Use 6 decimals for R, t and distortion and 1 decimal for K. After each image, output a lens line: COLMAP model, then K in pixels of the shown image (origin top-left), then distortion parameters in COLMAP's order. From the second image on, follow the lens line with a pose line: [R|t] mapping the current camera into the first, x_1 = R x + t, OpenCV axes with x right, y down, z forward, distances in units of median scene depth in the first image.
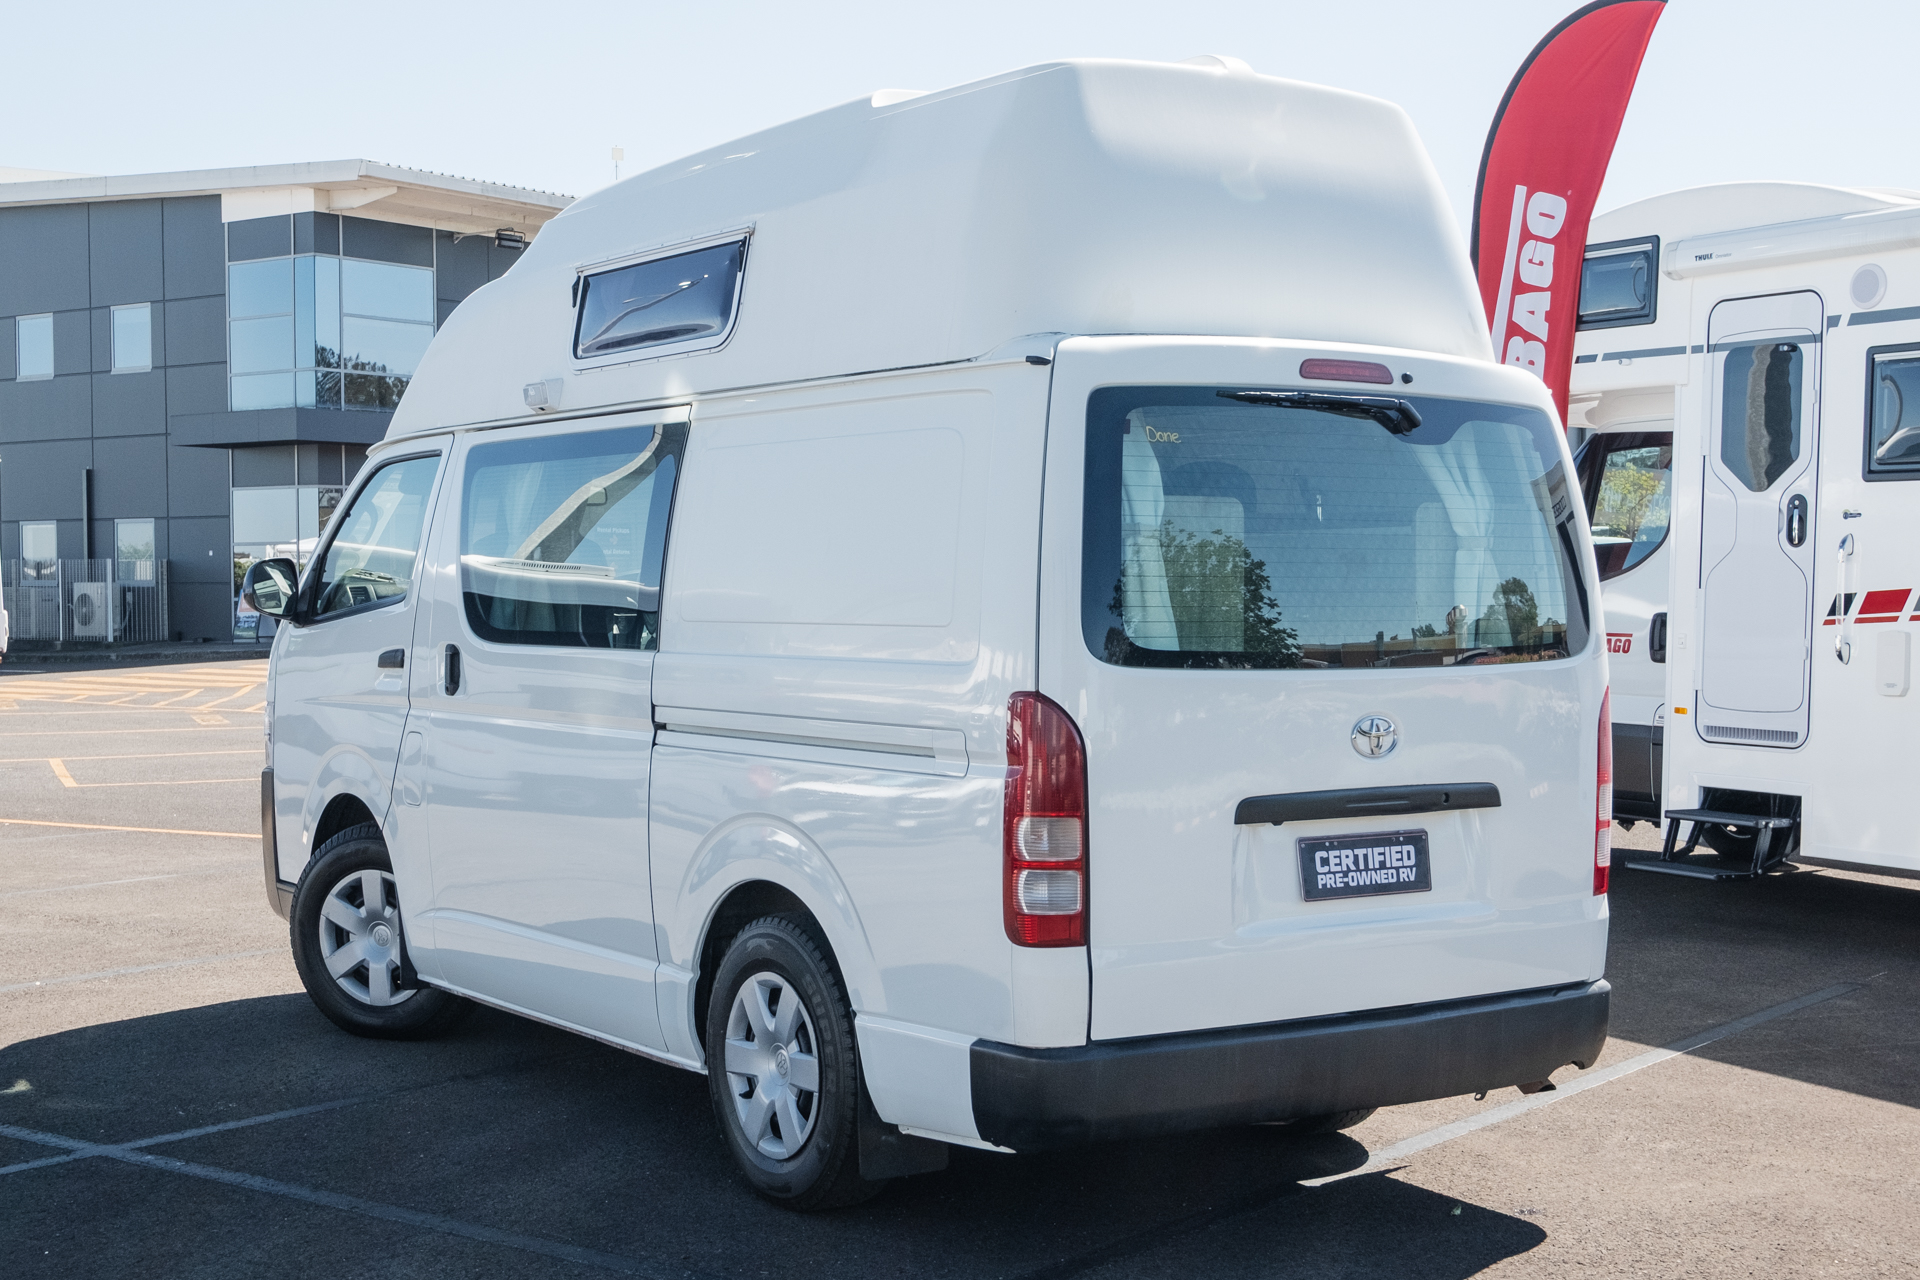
lens RADIAL K [[2471.5, 0, 960.0], [0, 2471.5, 640.0], [0, 0, 1]] dist [0.024112, 0.030300]
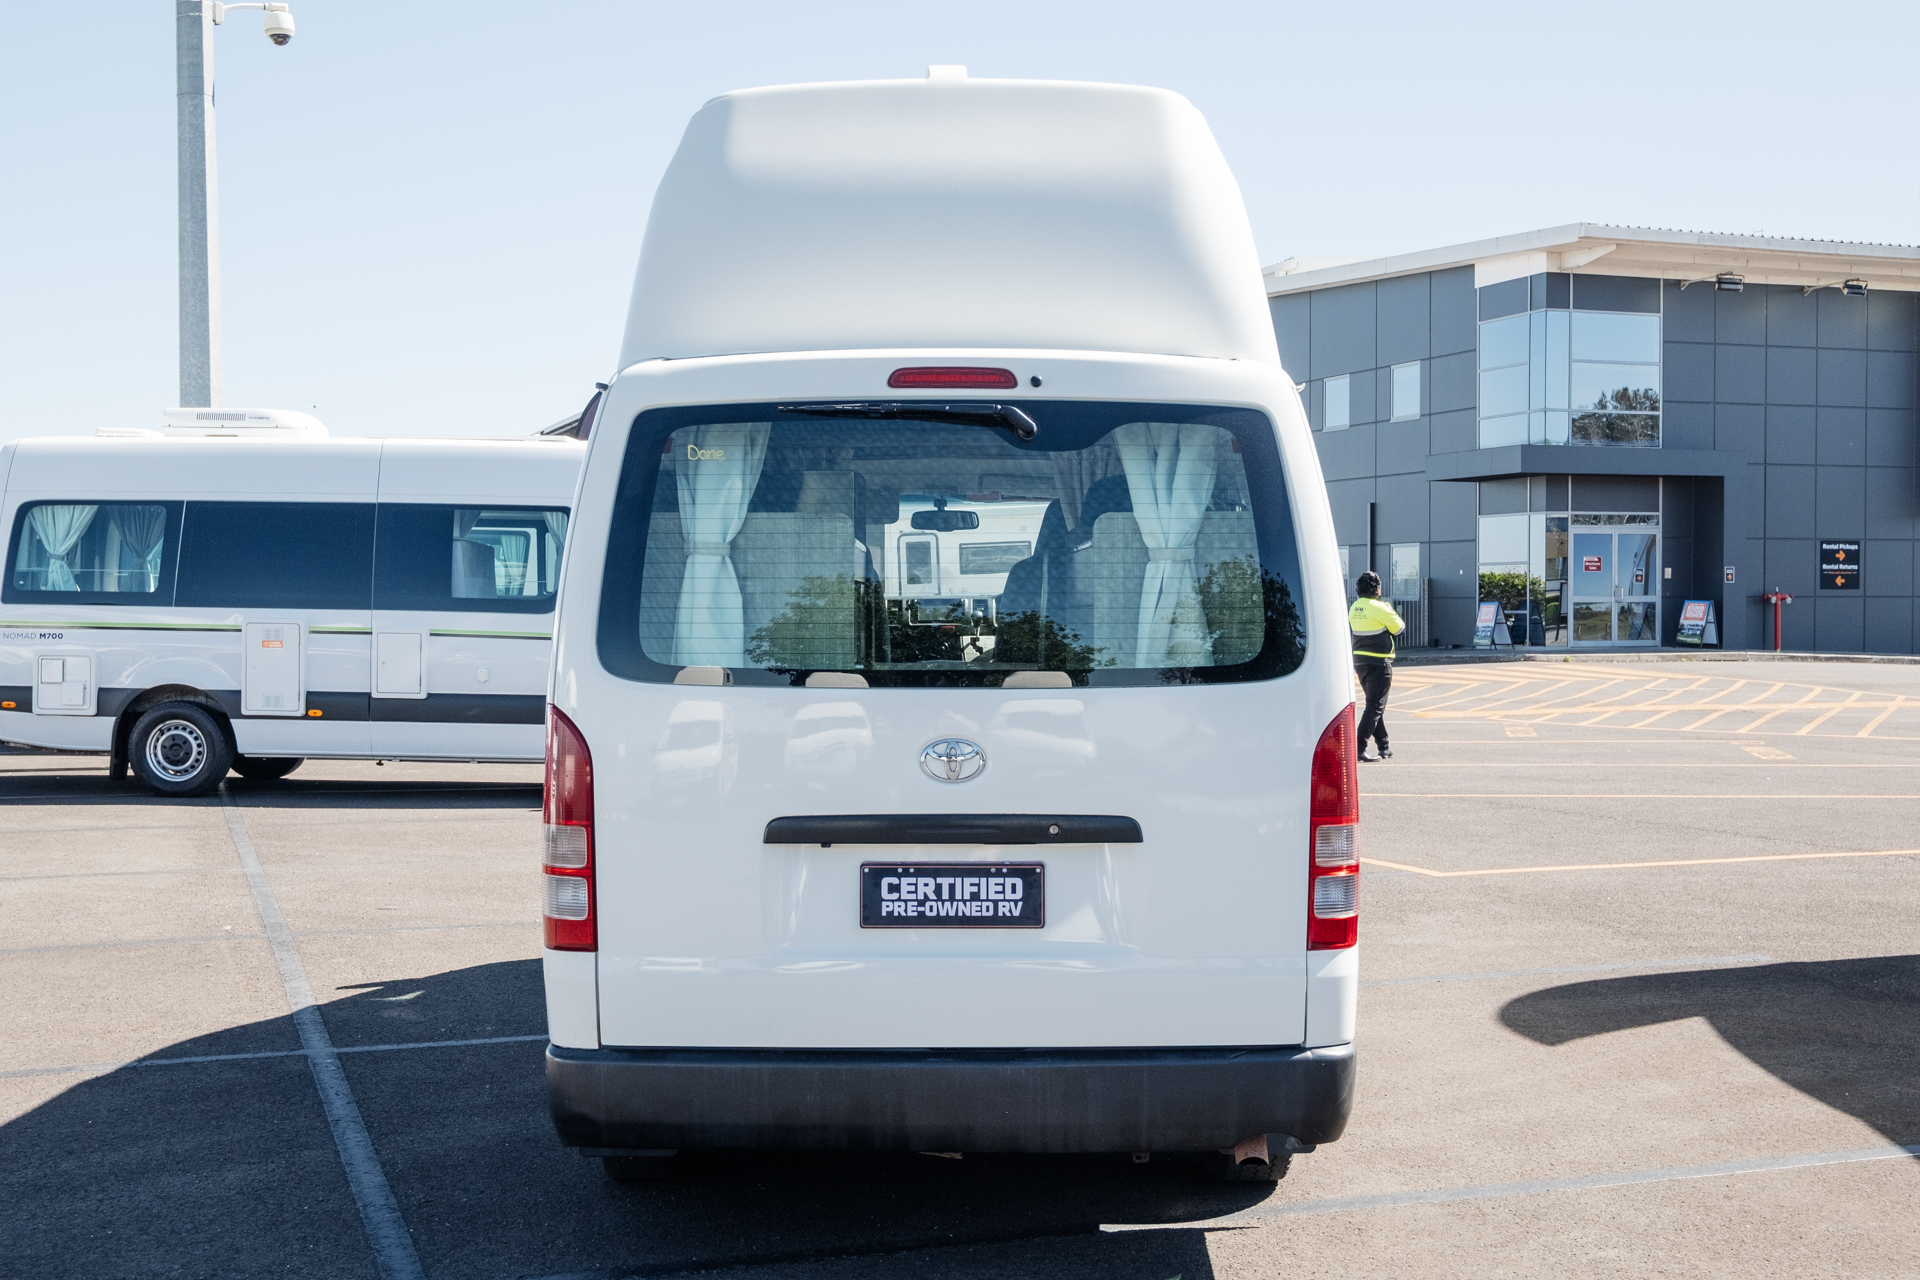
lens RADIAL K [[2140.7, 0, 961.6], [0, 2140.7, 617.8], [0, 0, 1]] dist [0.009569, 0.019428]
pose [[0.836604, 0.001907, -0.547806, 0.612011], [-0.009880, 0.999884, -0.011608, -0.006175], [0.547720, 0.015124, 0.836525, 0.308230]]
